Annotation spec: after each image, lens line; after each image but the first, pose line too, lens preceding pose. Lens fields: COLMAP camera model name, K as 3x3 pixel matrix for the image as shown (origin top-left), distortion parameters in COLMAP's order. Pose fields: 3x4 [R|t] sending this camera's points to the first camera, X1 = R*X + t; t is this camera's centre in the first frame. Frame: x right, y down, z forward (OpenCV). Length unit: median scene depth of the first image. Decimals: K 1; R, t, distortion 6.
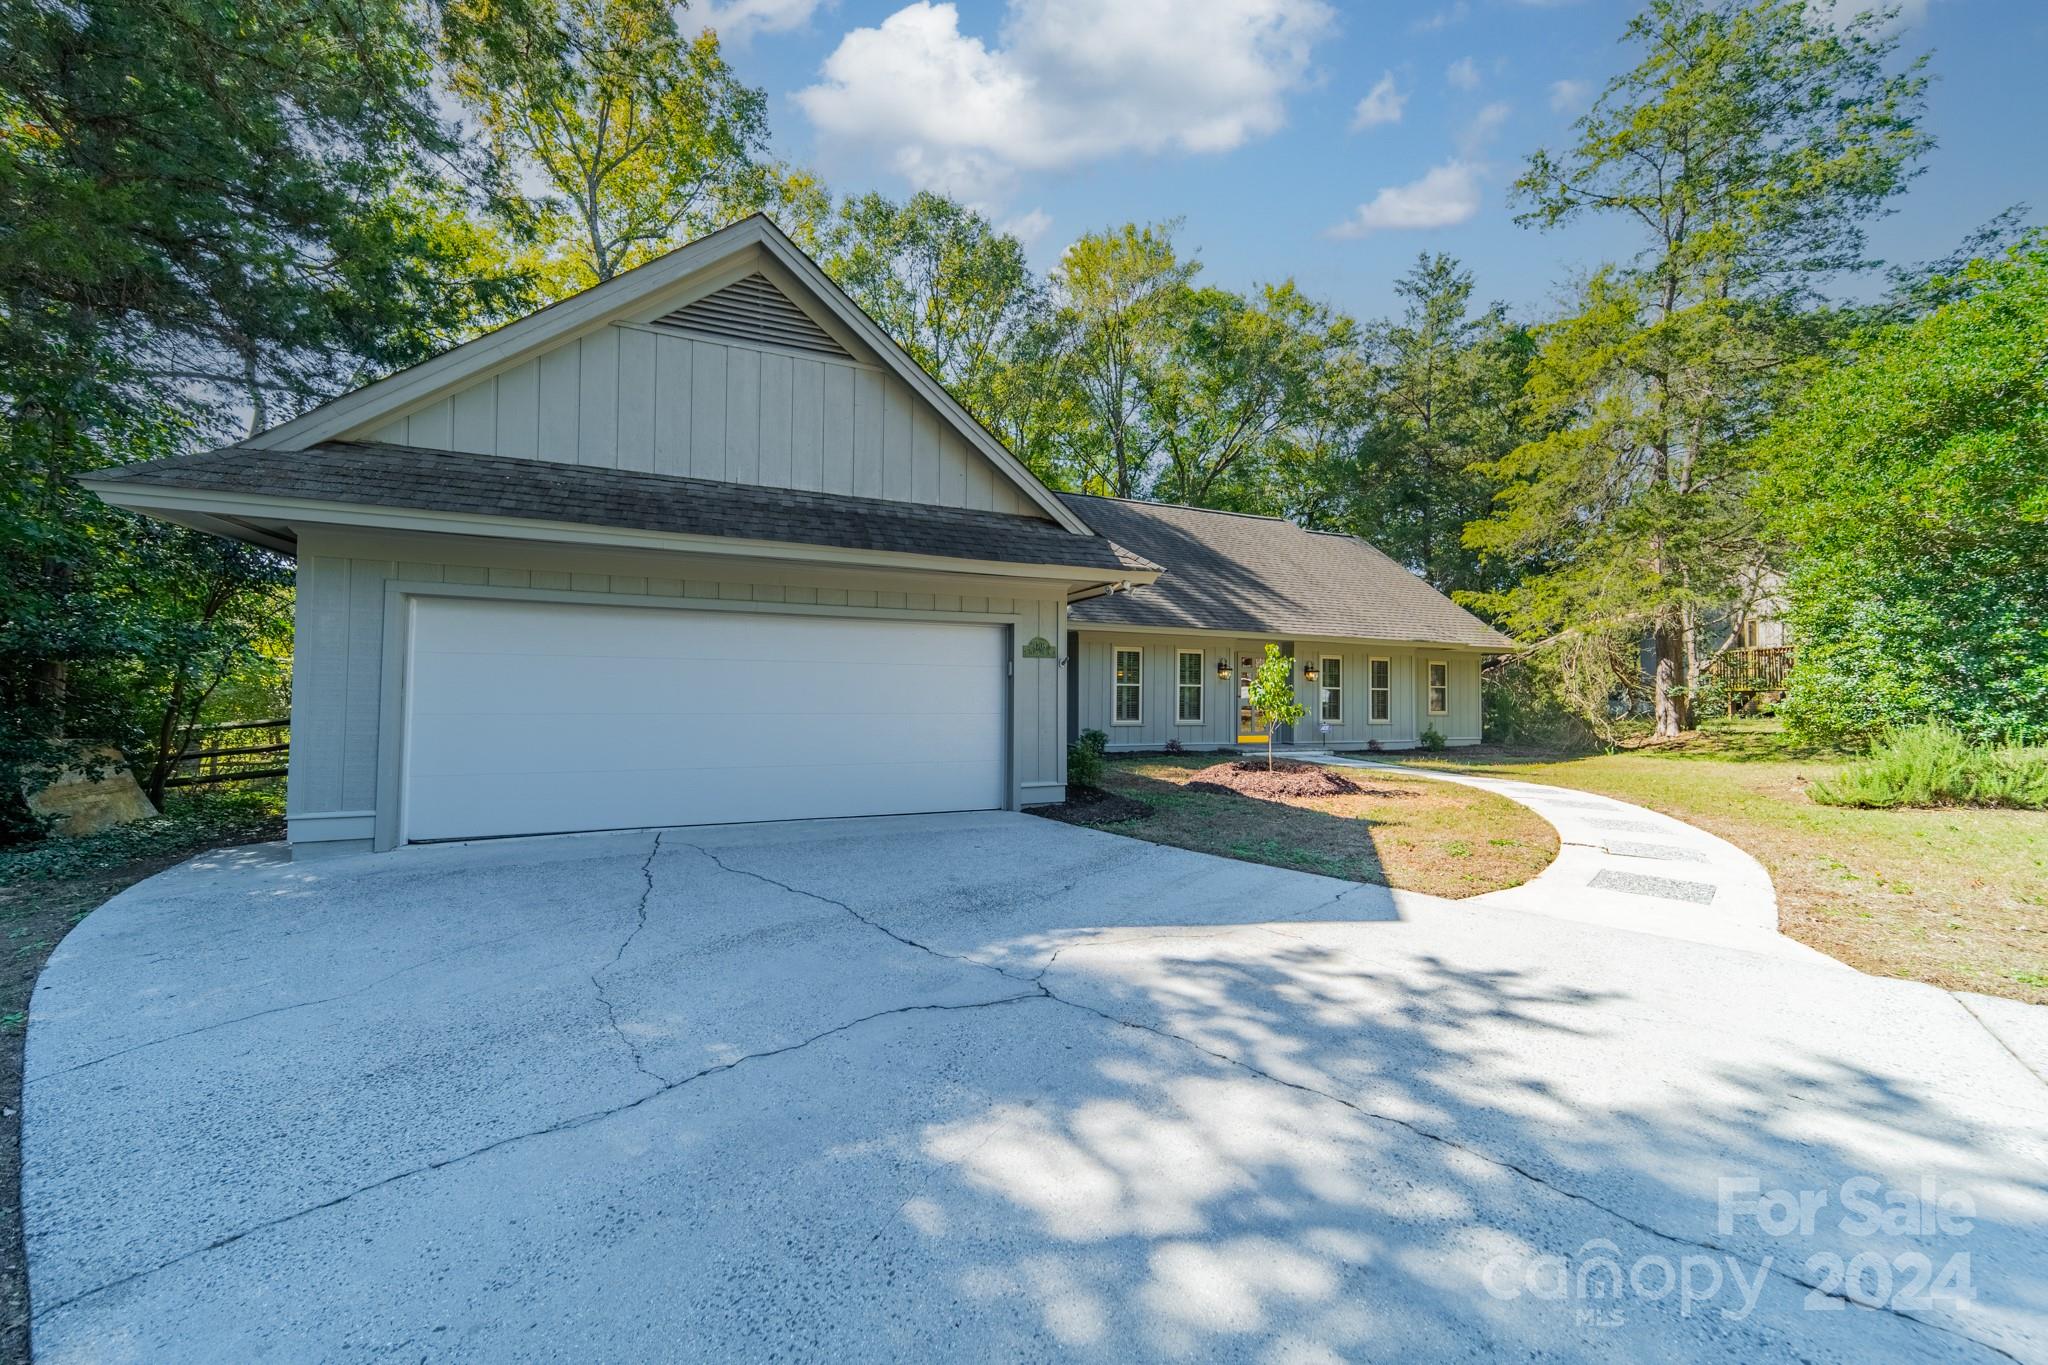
lens RADIAL K [[730.7, 0, 1024.0], [0, 730.7, 682.5], [0, 0, 1]] dist [0.003037, 0.000313]
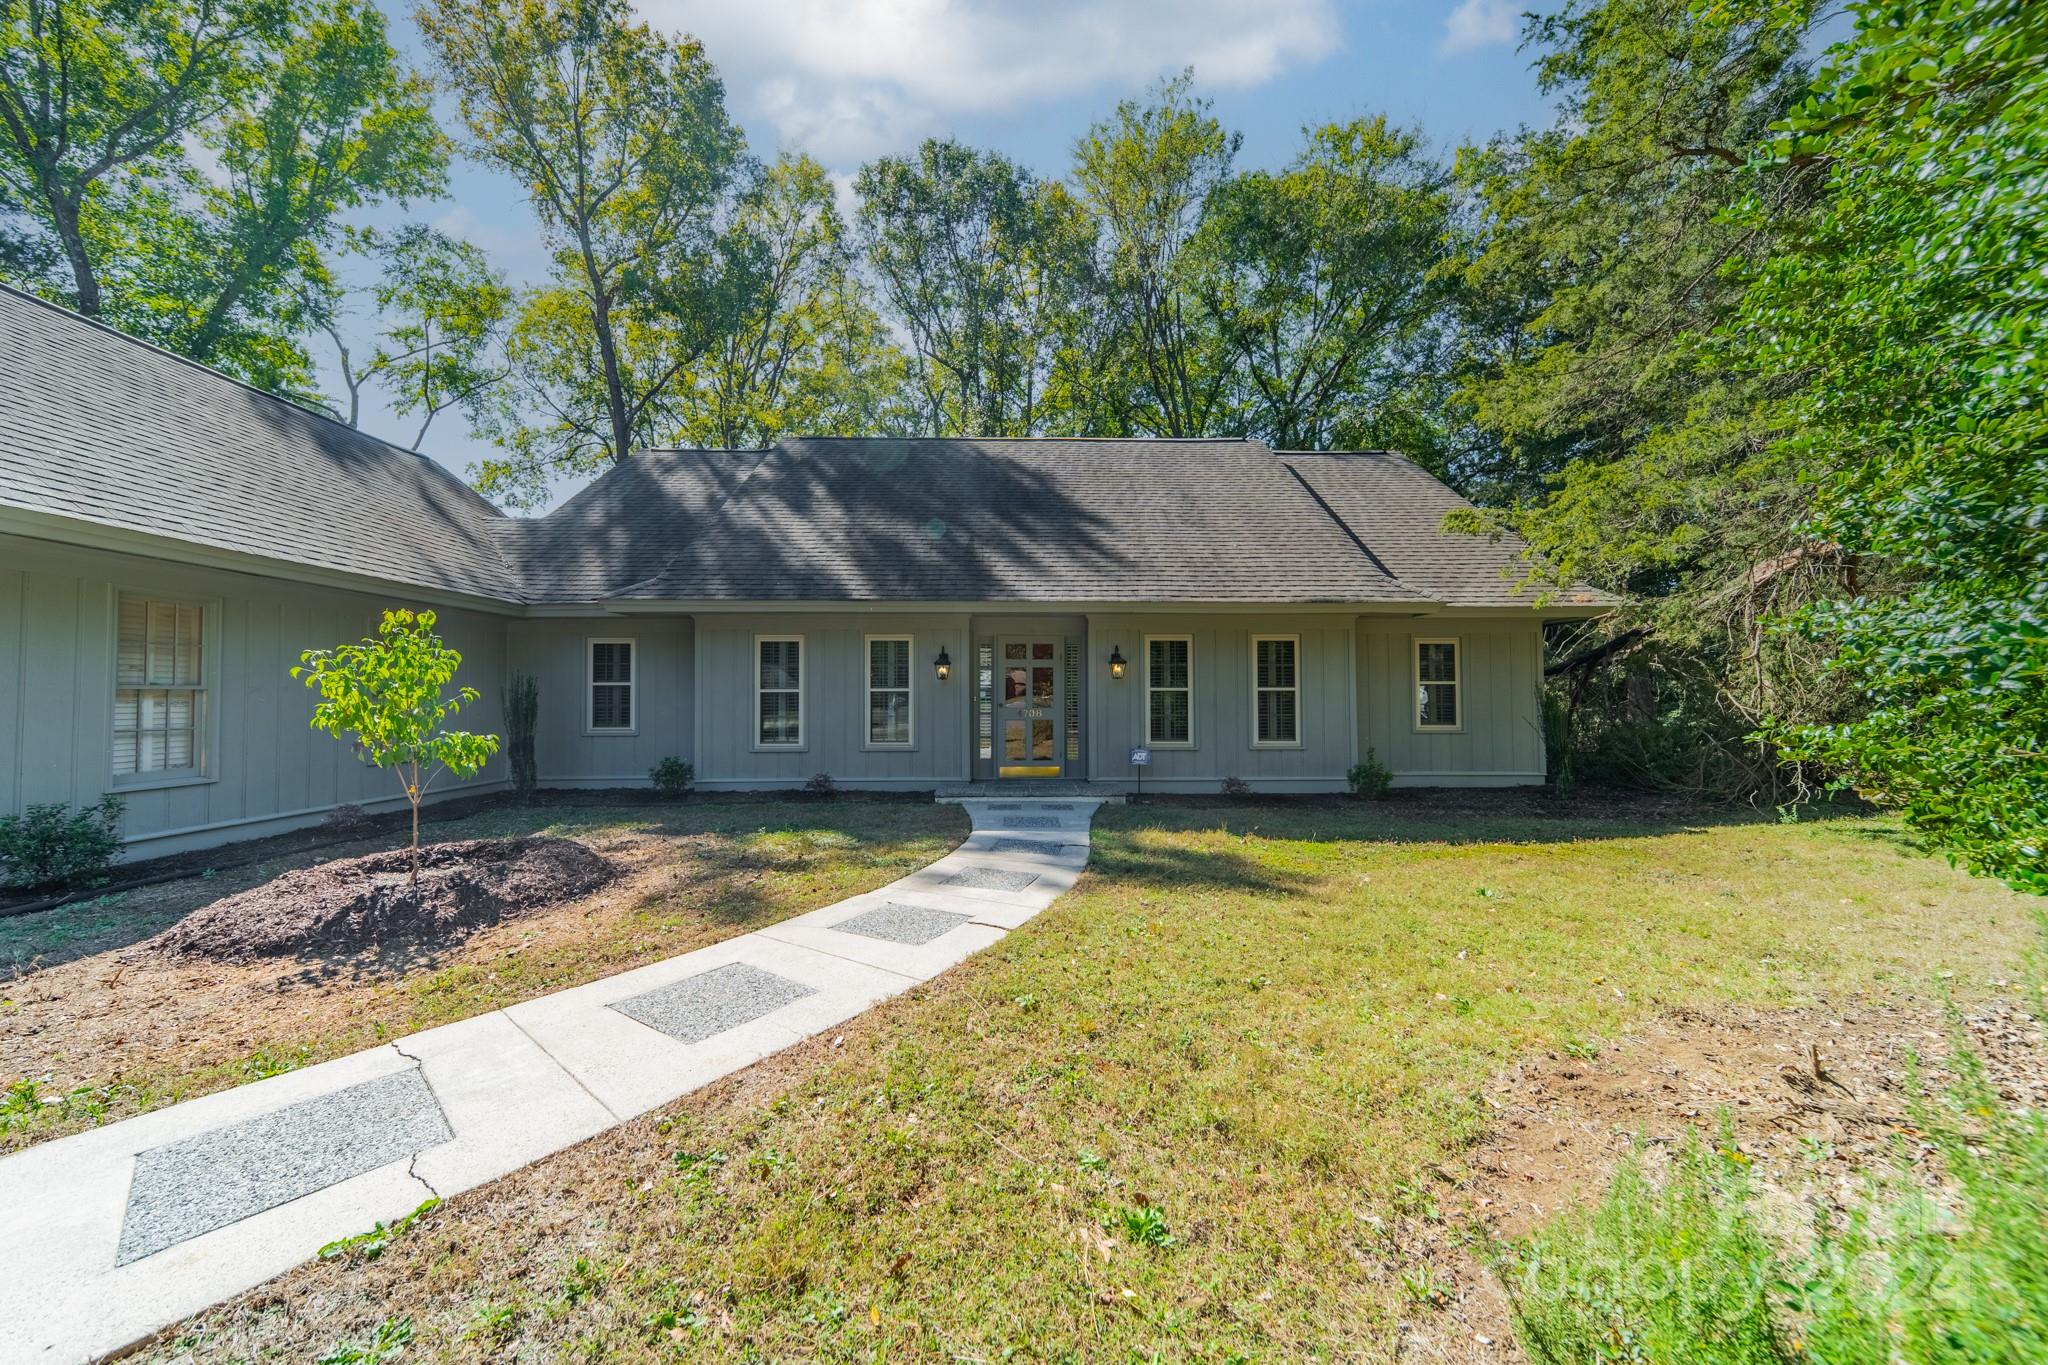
lens RADIAL K [[711.3, 0, 1024.0], [0, 711.3, 682.5], [0, 0, 1]] dist [-0.000604, -0.000095]
pose [[0.935673, -0.019029, -0.352355, 0.517414], [0.018080, 0.999819, -0.005984, 0.003669], [0.352405, -0.000772, 0.935847, 0.413071]]
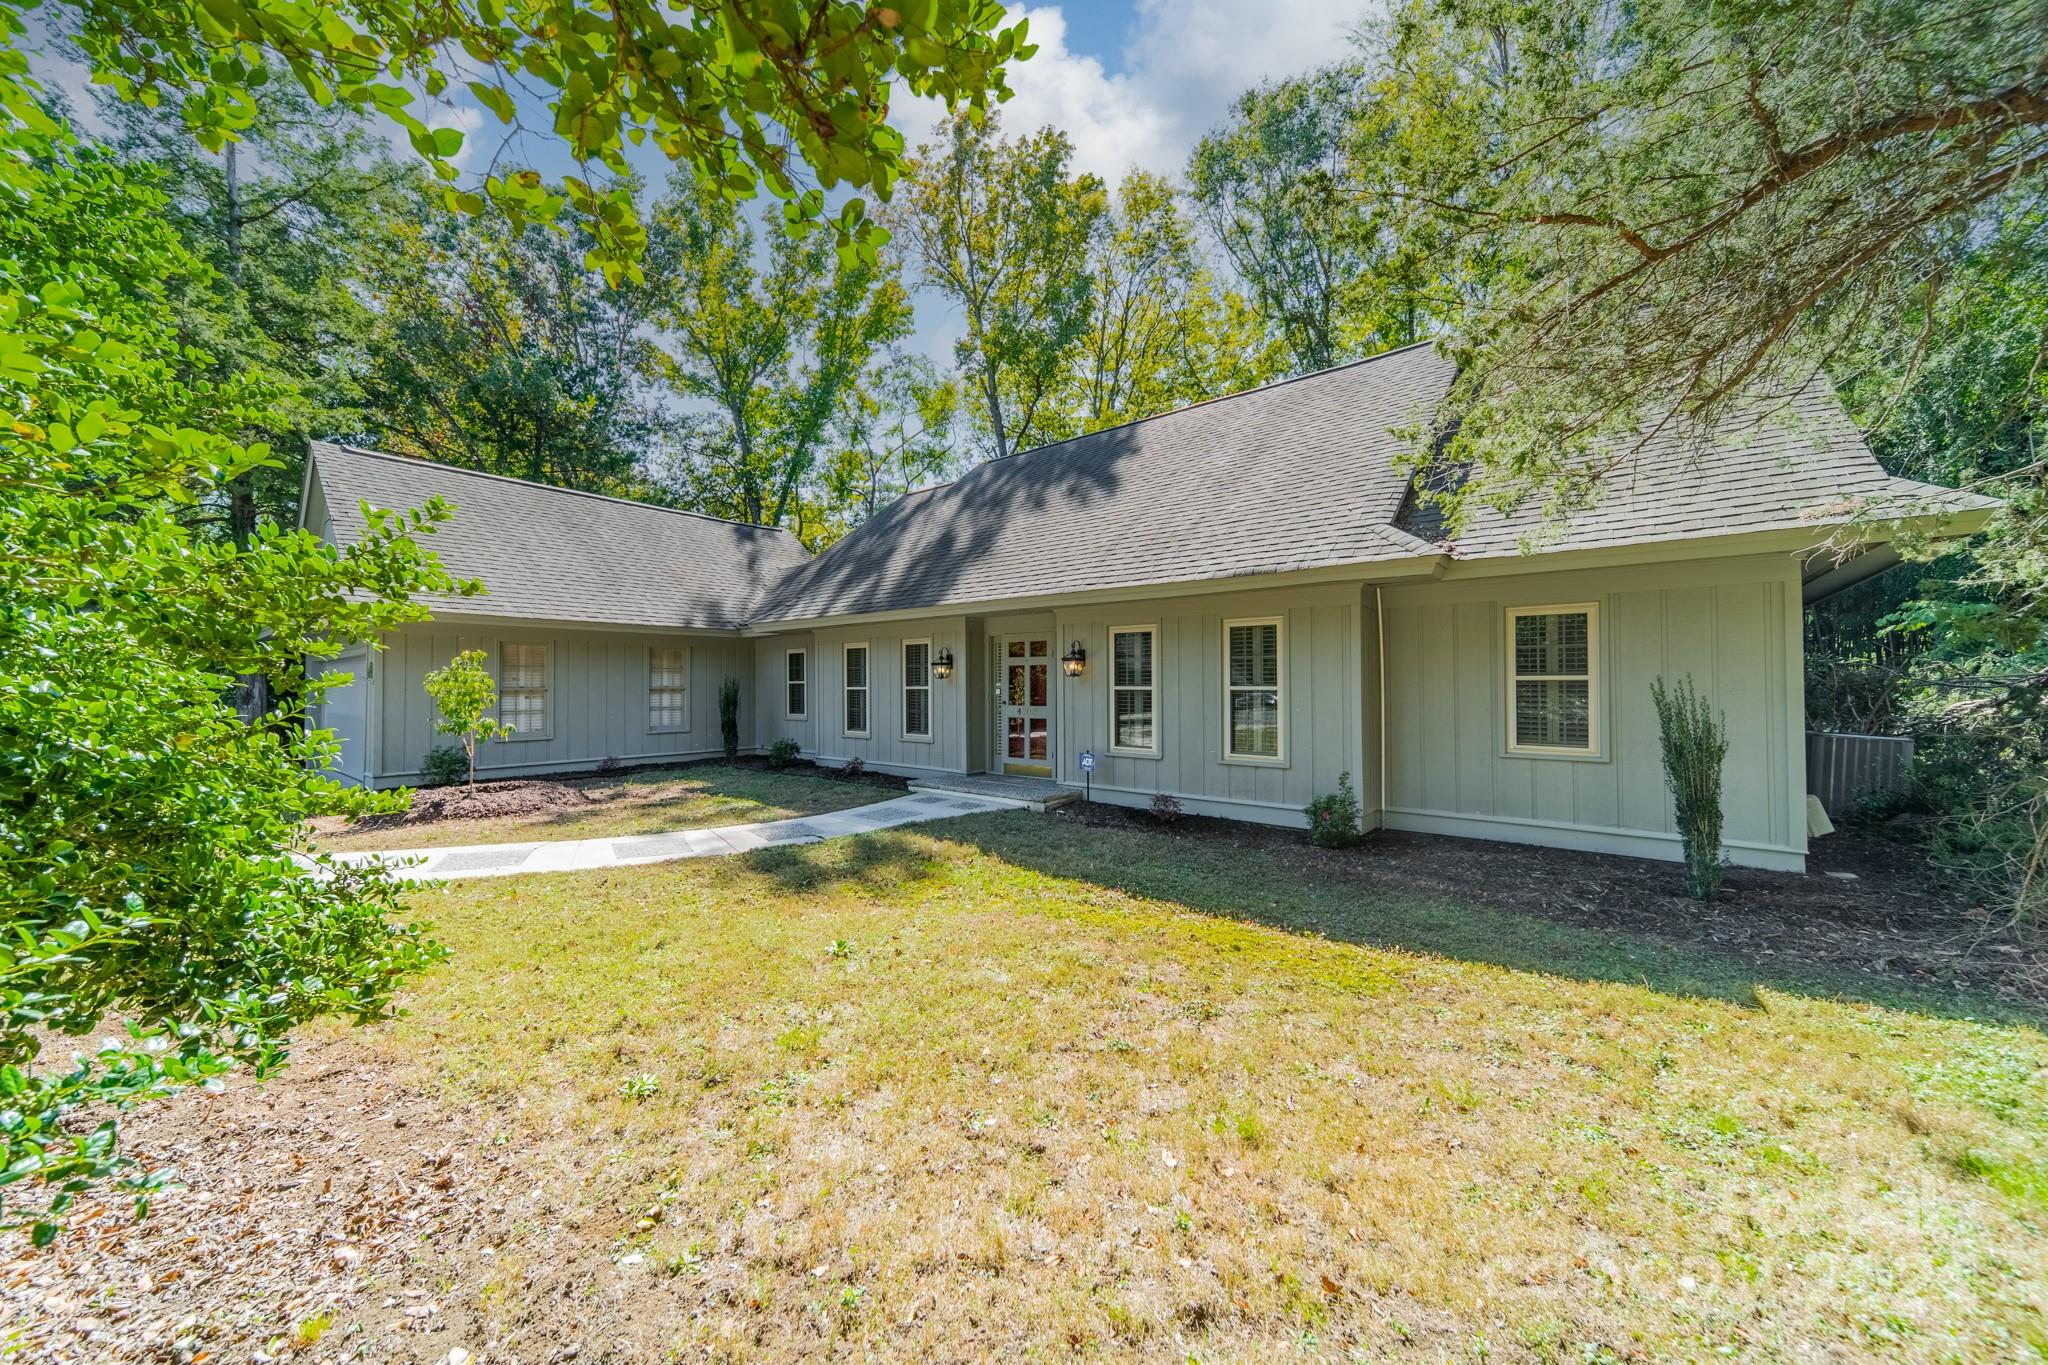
lens RADIAL K [[711.3, 0, 1024.0], [0, 711.3, 682.5], [0, 0, 1]] dist [-0.000604, -0.000095]
pose [[0.462167, -0.017266, -0.886625, 0.841704], [0.020983, 0.999743, -0.008531, 0.006813], [0.886545, -0.014661, 0.462411, 0.689185]]
